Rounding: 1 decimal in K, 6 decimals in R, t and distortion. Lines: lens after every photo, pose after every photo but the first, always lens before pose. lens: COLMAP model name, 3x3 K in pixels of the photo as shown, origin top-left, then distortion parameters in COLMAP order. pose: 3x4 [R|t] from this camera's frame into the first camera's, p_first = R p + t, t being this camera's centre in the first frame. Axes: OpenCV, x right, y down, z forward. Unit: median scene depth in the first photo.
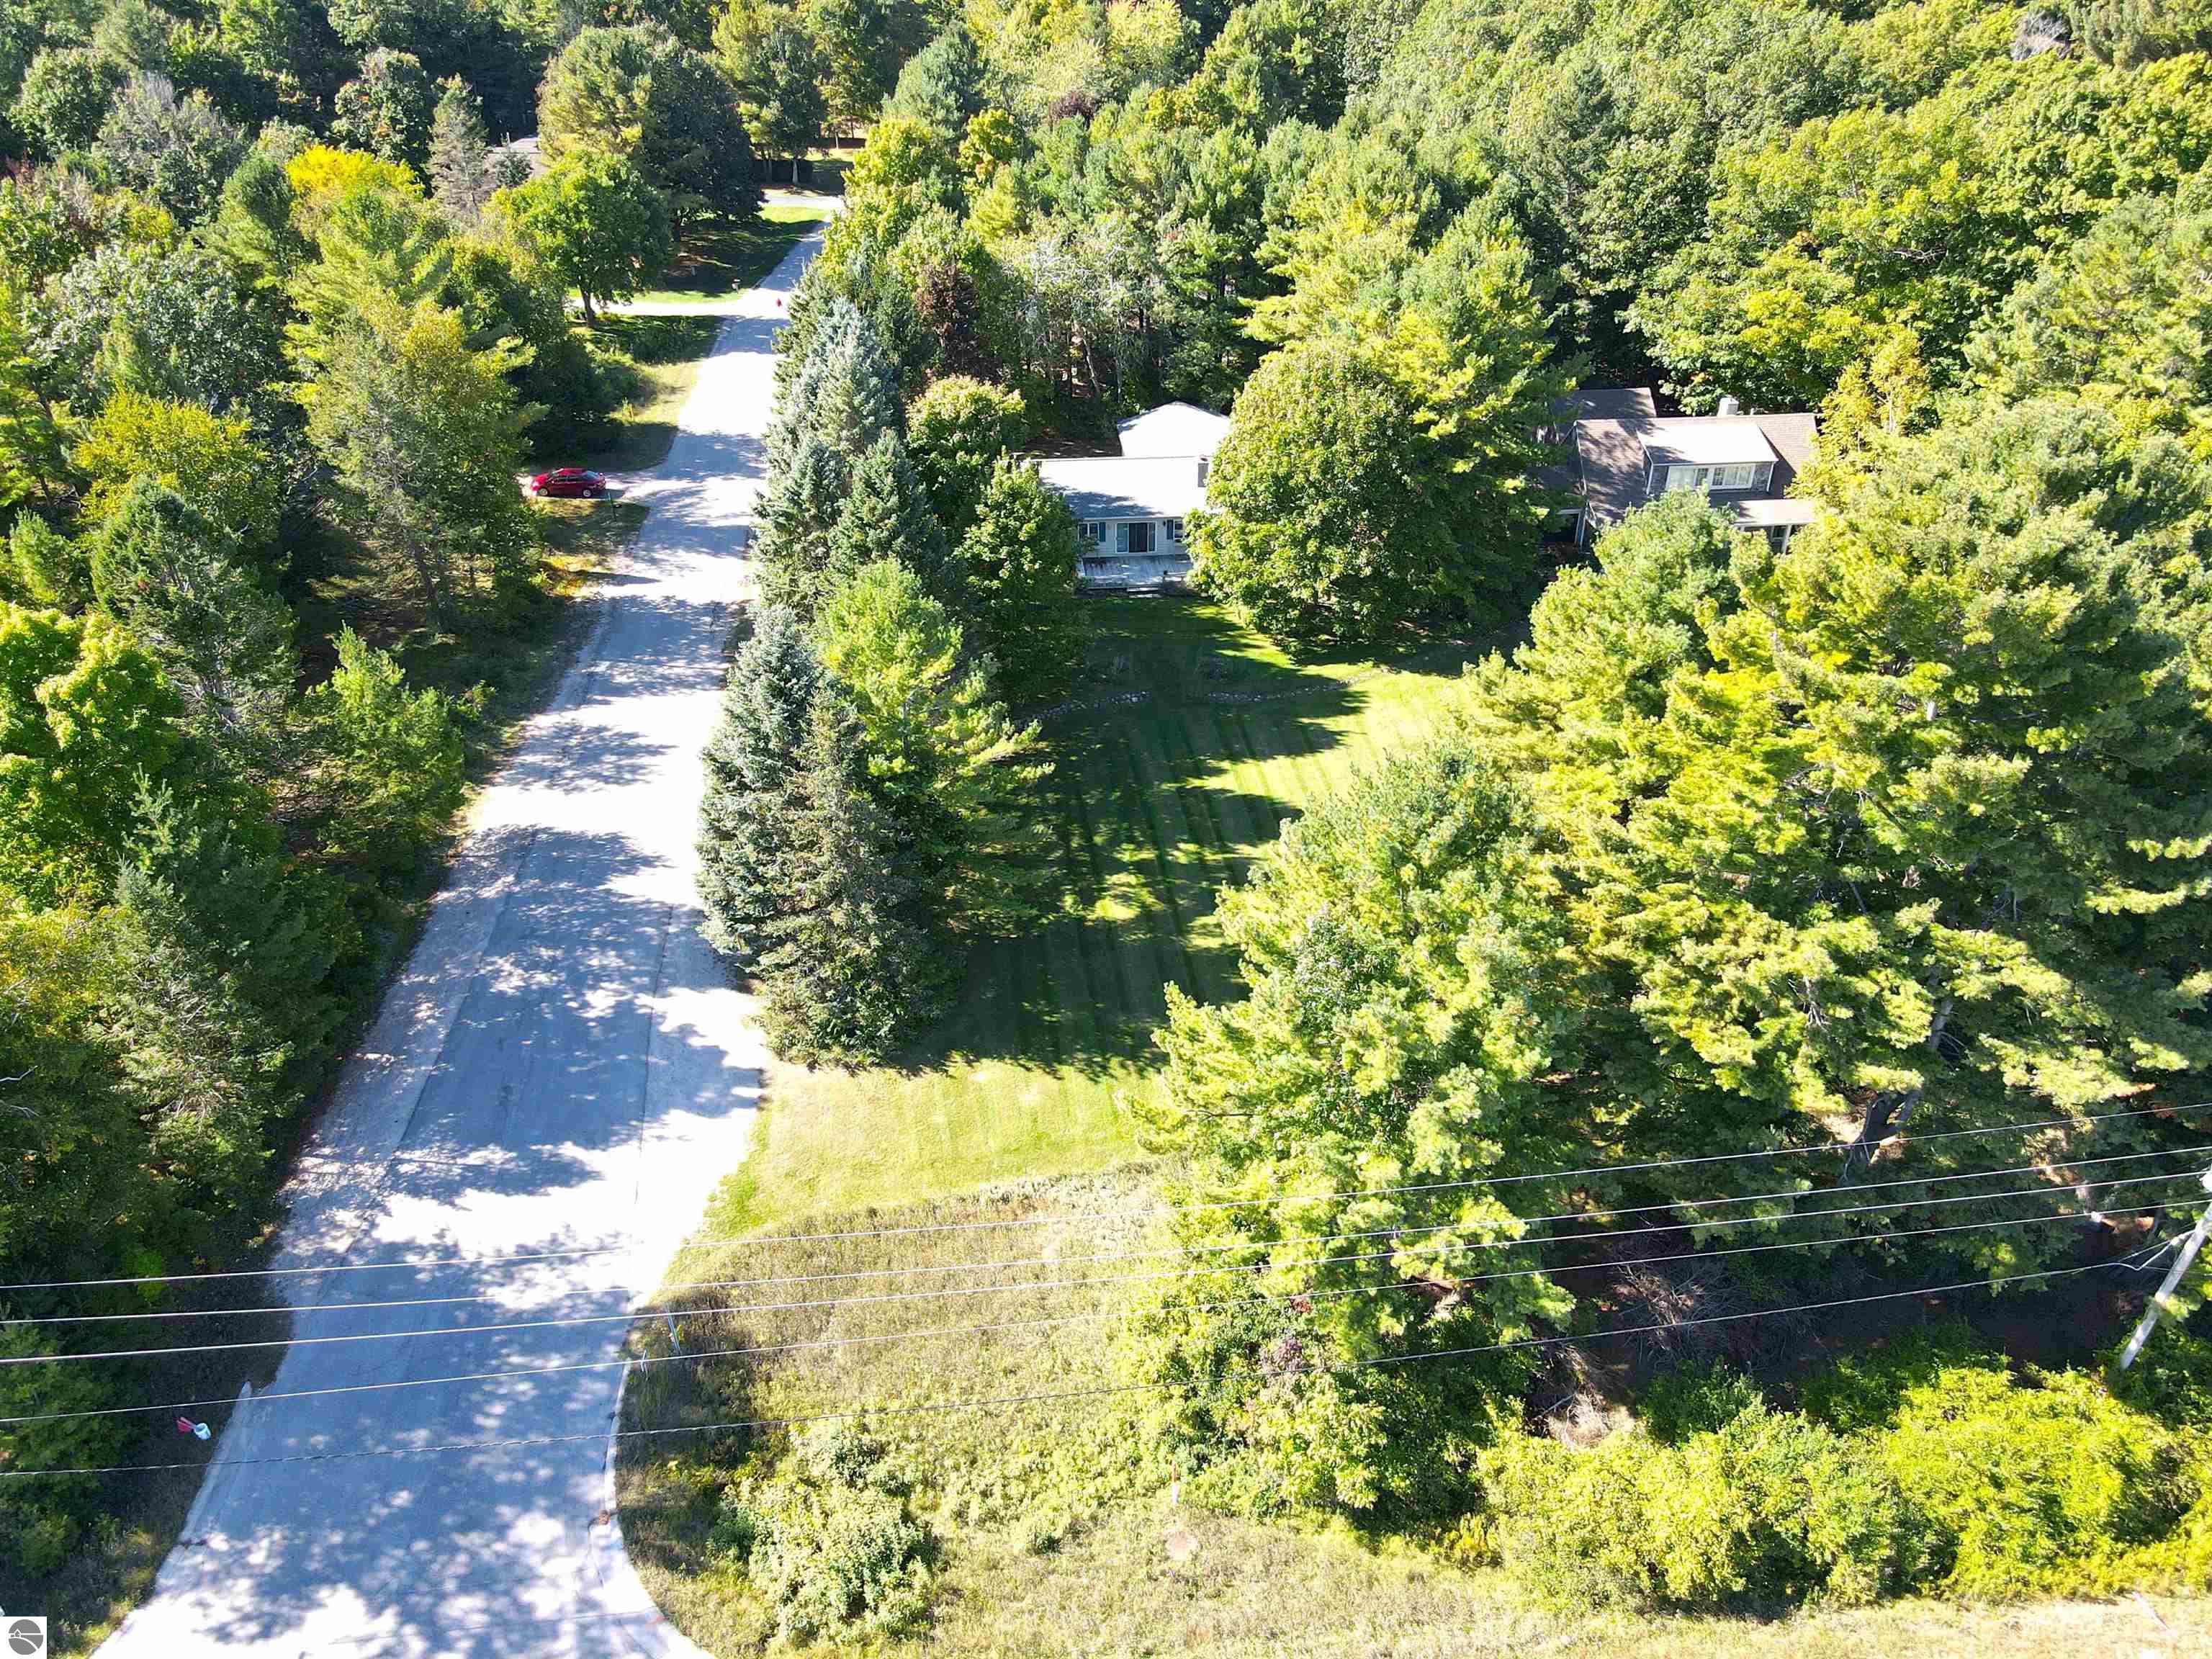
lens RADIAL K [[1661.1, 0, 1100.2], [0, 1661.1, 823.1], [0, 0, 1]] dist [0.032557, -0.009922]
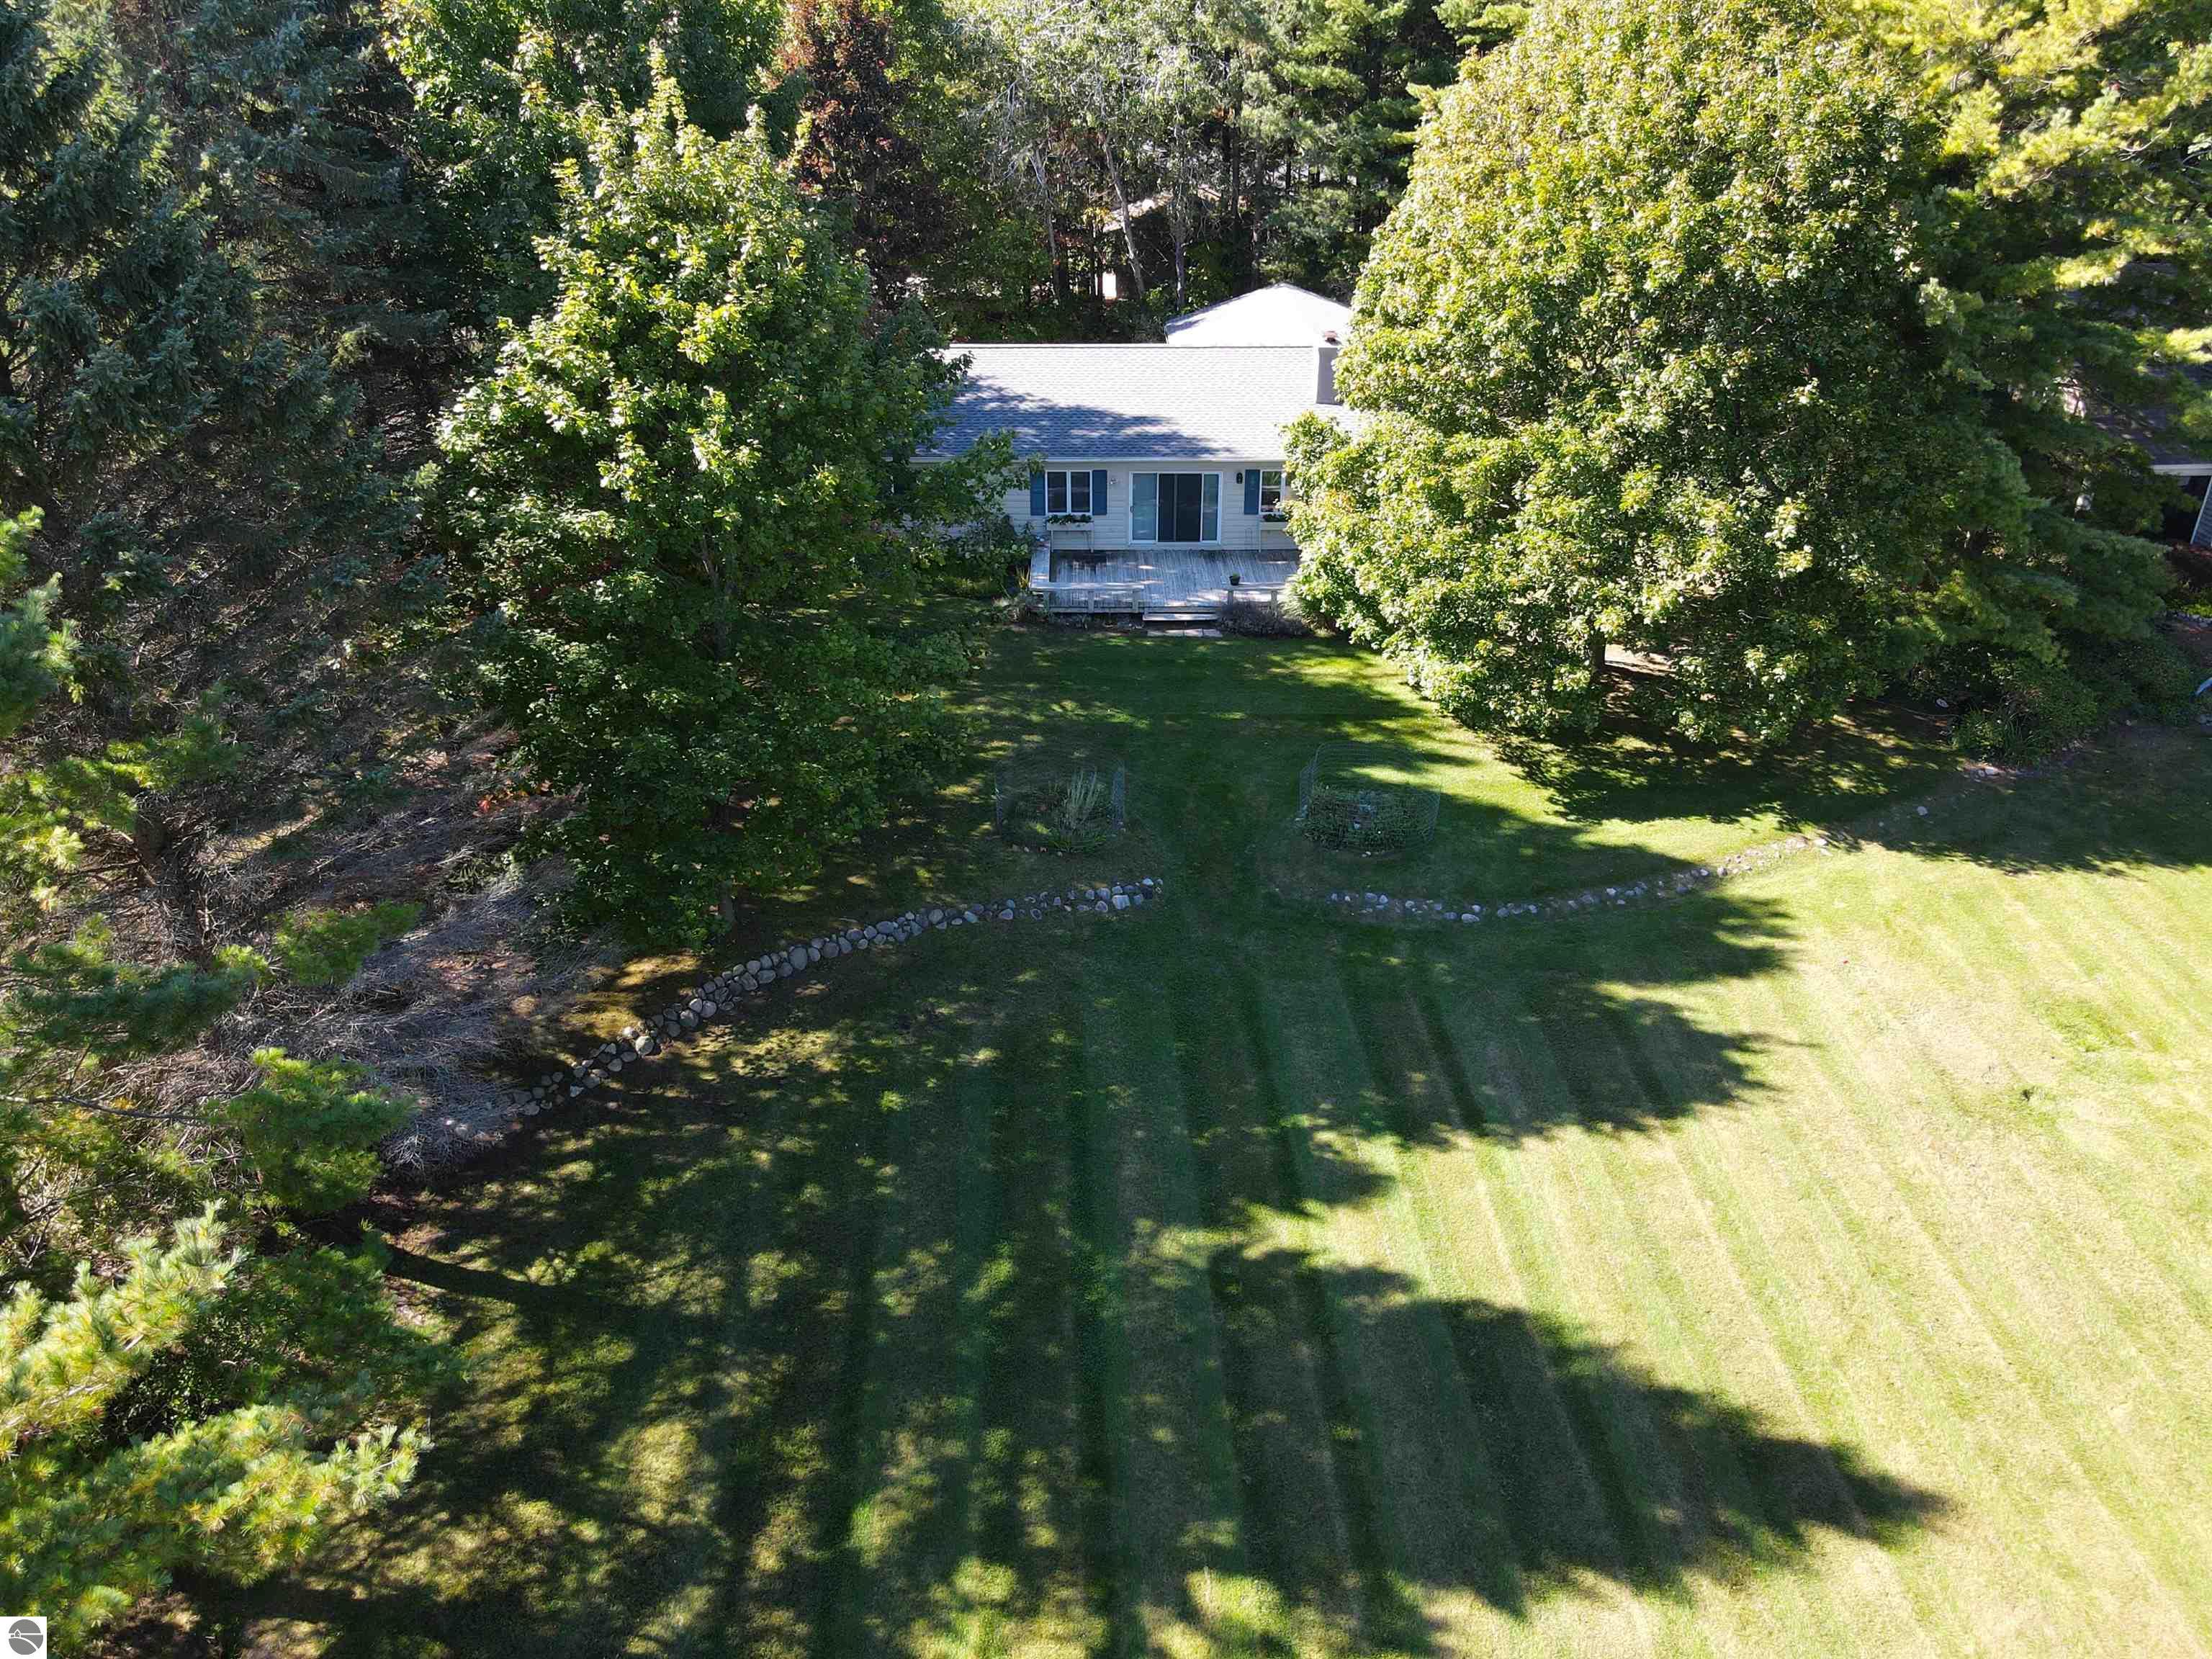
lens RADIAL K [[1661.1, 0, 1115.6], [0, 1661.1, 831.3], [0, 0, 1]] dist [0.032557, -0.009922]
pose [[0.997860, 0.038130, -0.053113, 0.037269], [-0.040871, 0.997836, -0.051507, -0.069226], [0.051034, 0.053568, 0.997259, 0.631788]]
